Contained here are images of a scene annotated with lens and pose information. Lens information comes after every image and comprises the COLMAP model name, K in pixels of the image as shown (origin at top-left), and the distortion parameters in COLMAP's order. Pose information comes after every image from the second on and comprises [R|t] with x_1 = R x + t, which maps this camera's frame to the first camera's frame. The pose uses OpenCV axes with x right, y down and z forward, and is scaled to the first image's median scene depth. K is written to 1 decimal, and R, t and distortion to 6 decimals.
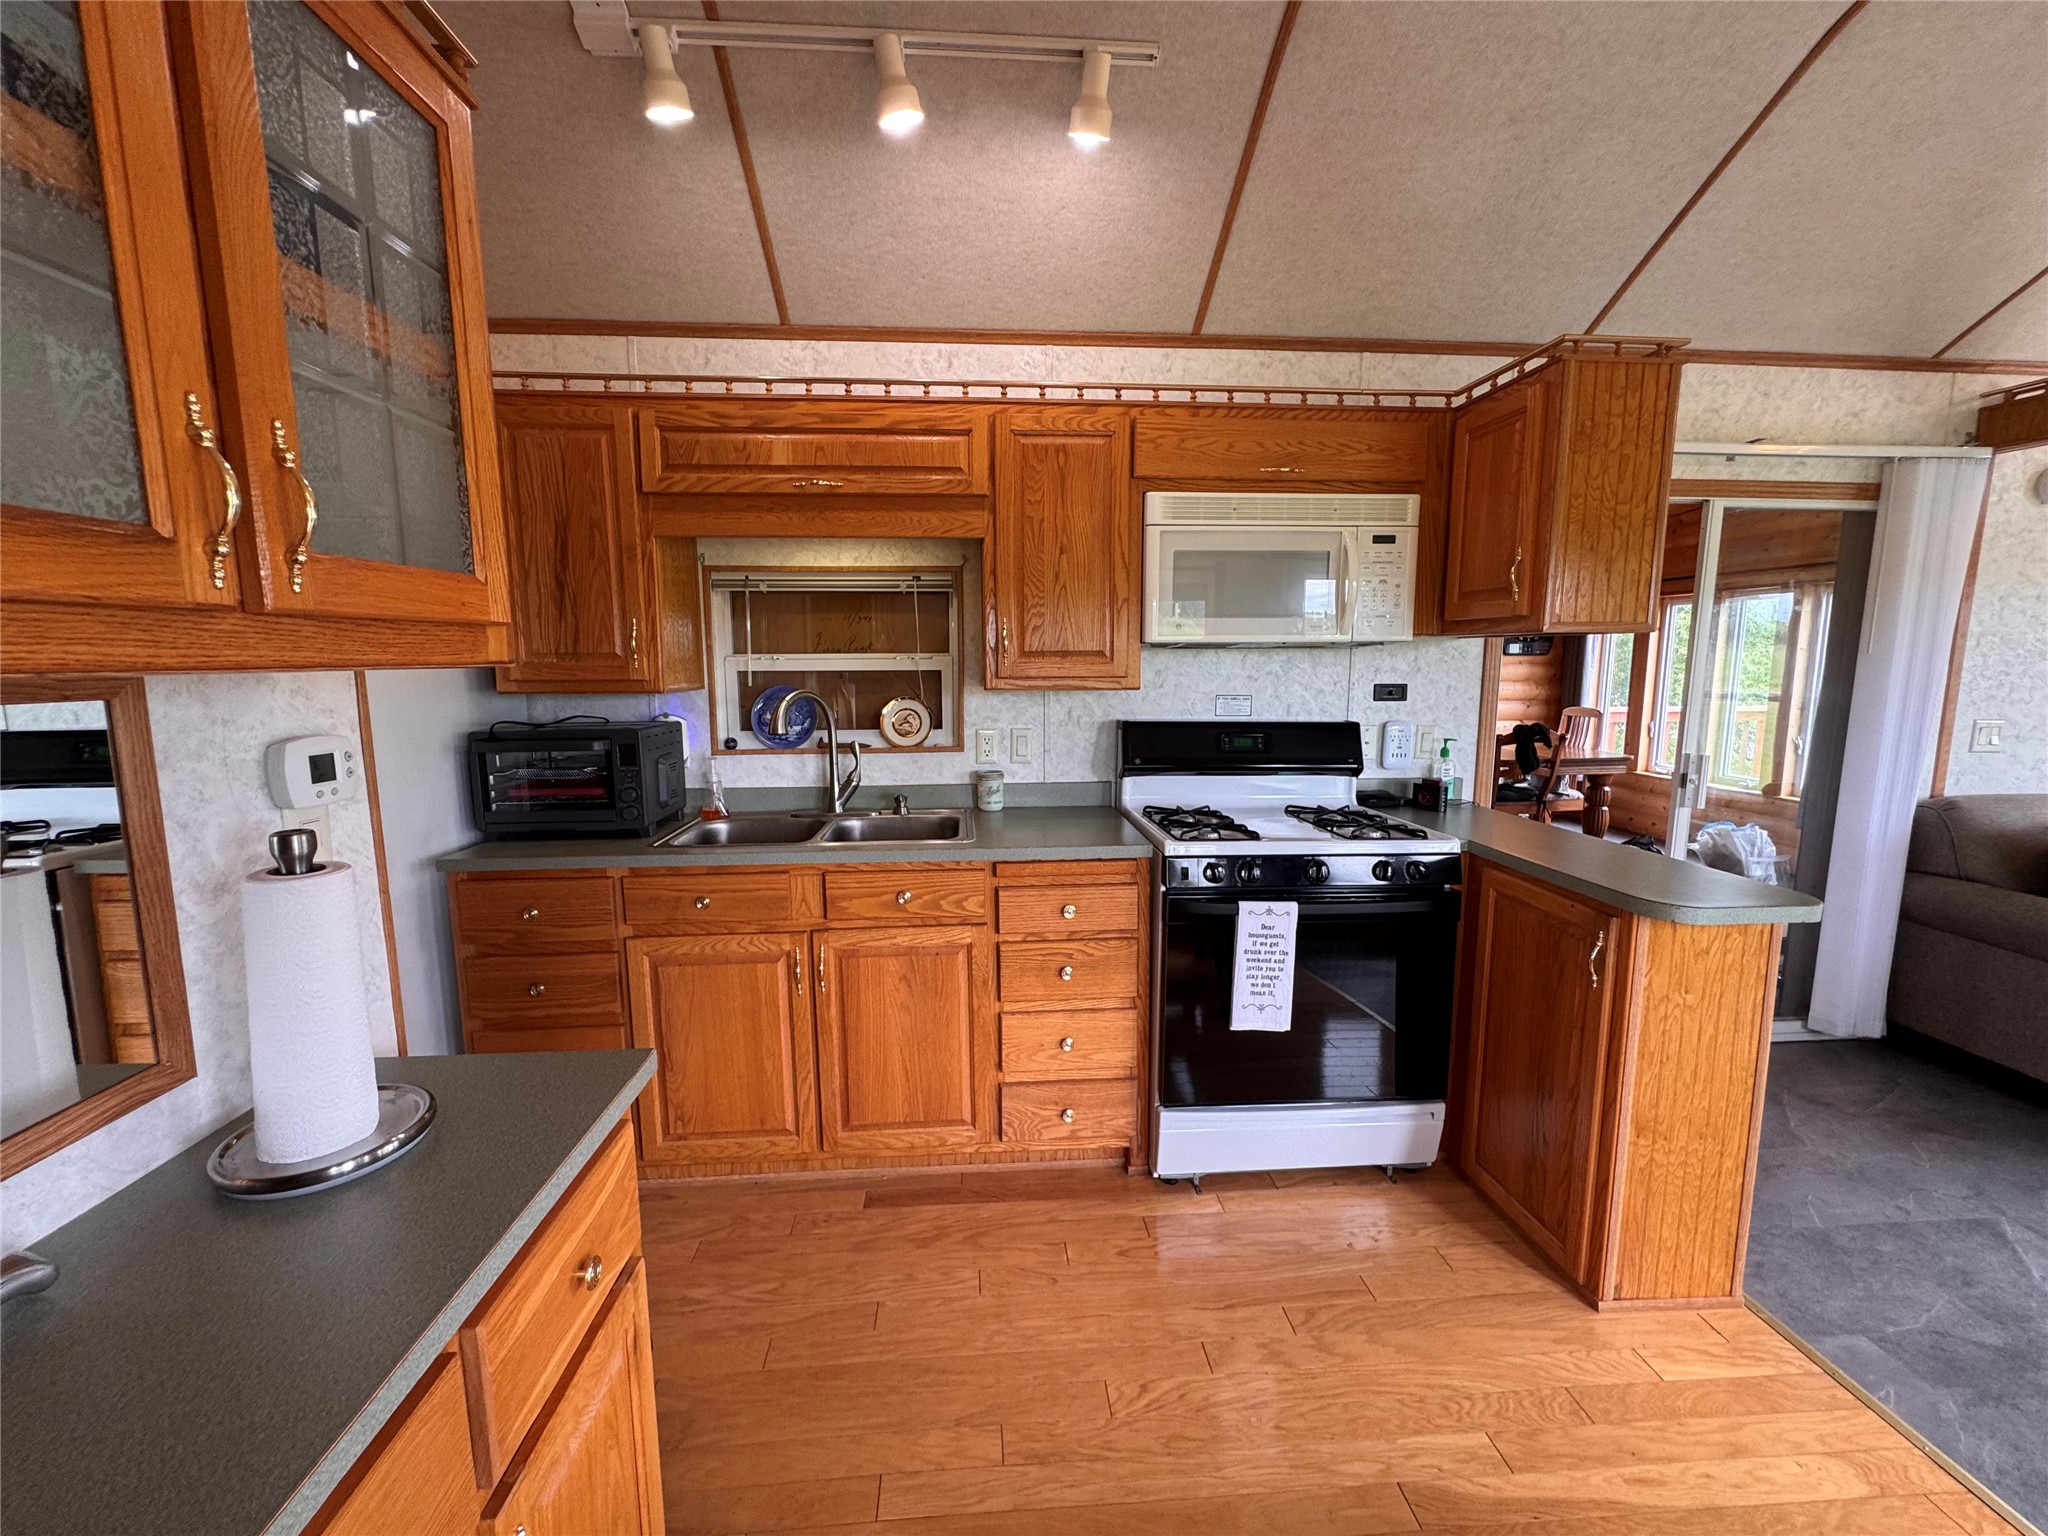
lens RADIAL K [[819.1, 0, 1024.0], [0, 819.1, 768.0], [0, 0, 1]] dist [-0.002315, -0.000092]
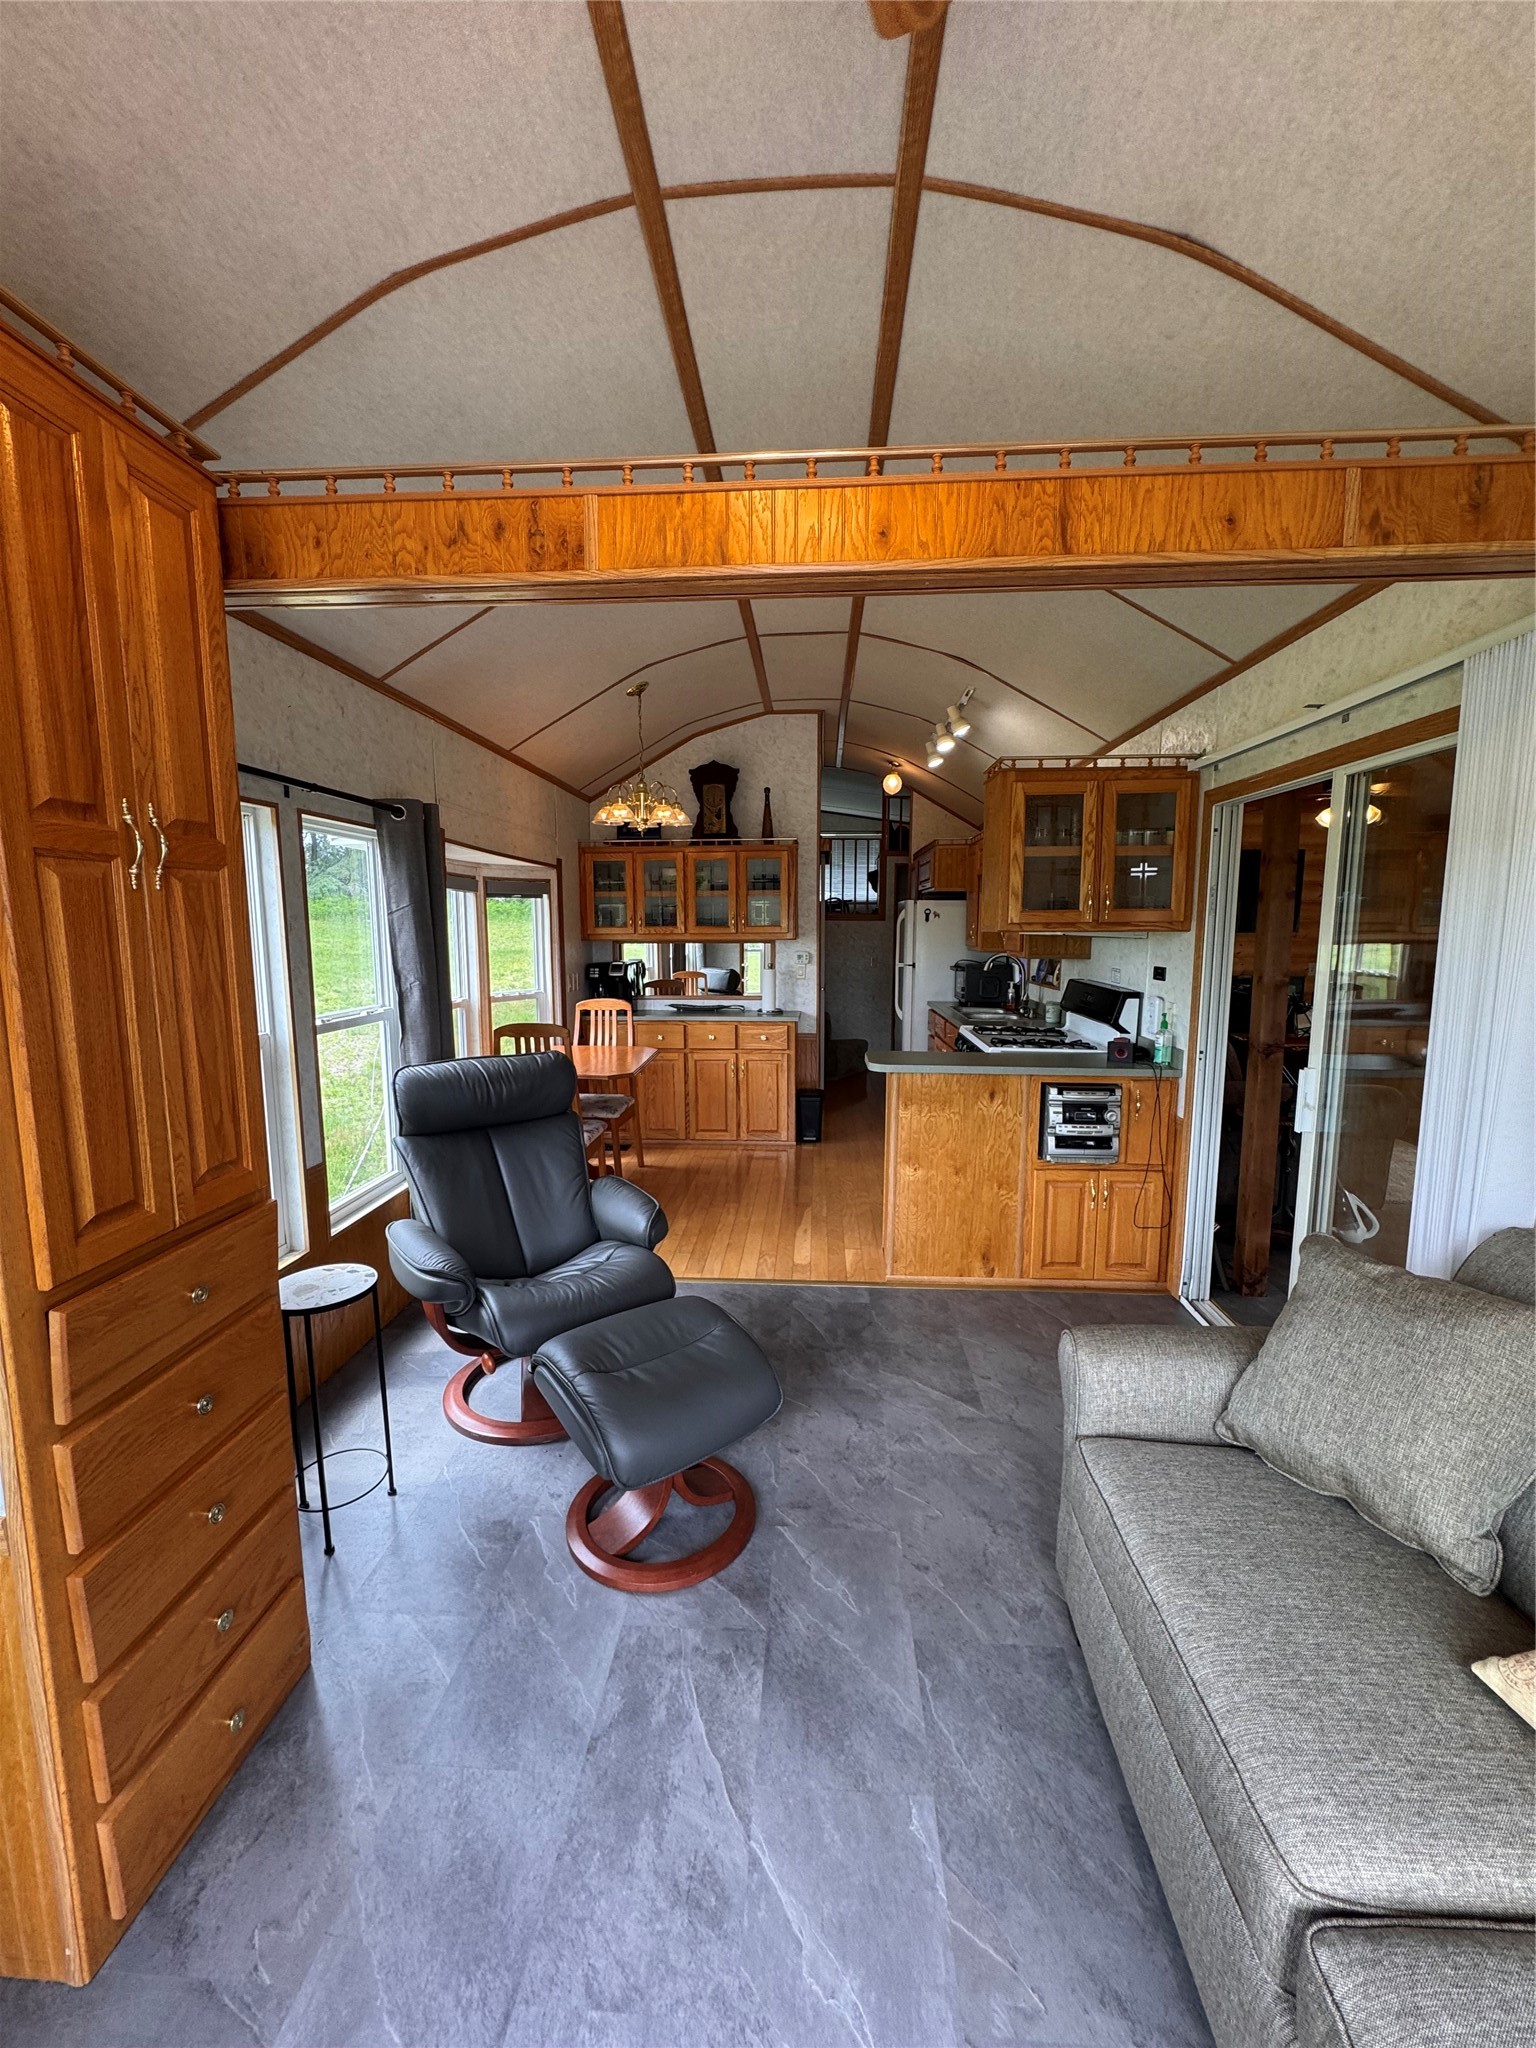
lens RADIAL K [[819.1, 0, 768.0], [0, 819.1, 1024.0], [0, 0, 1]] dist [-0.002315, -0.000092]
pose [[-0.129844, 0.121257, -0.984092, 3.488167], [-0.128801, 0.982022, 0.137996, -0.219215], [0.983133, 0.144670, -0.111892, 1.079125]]
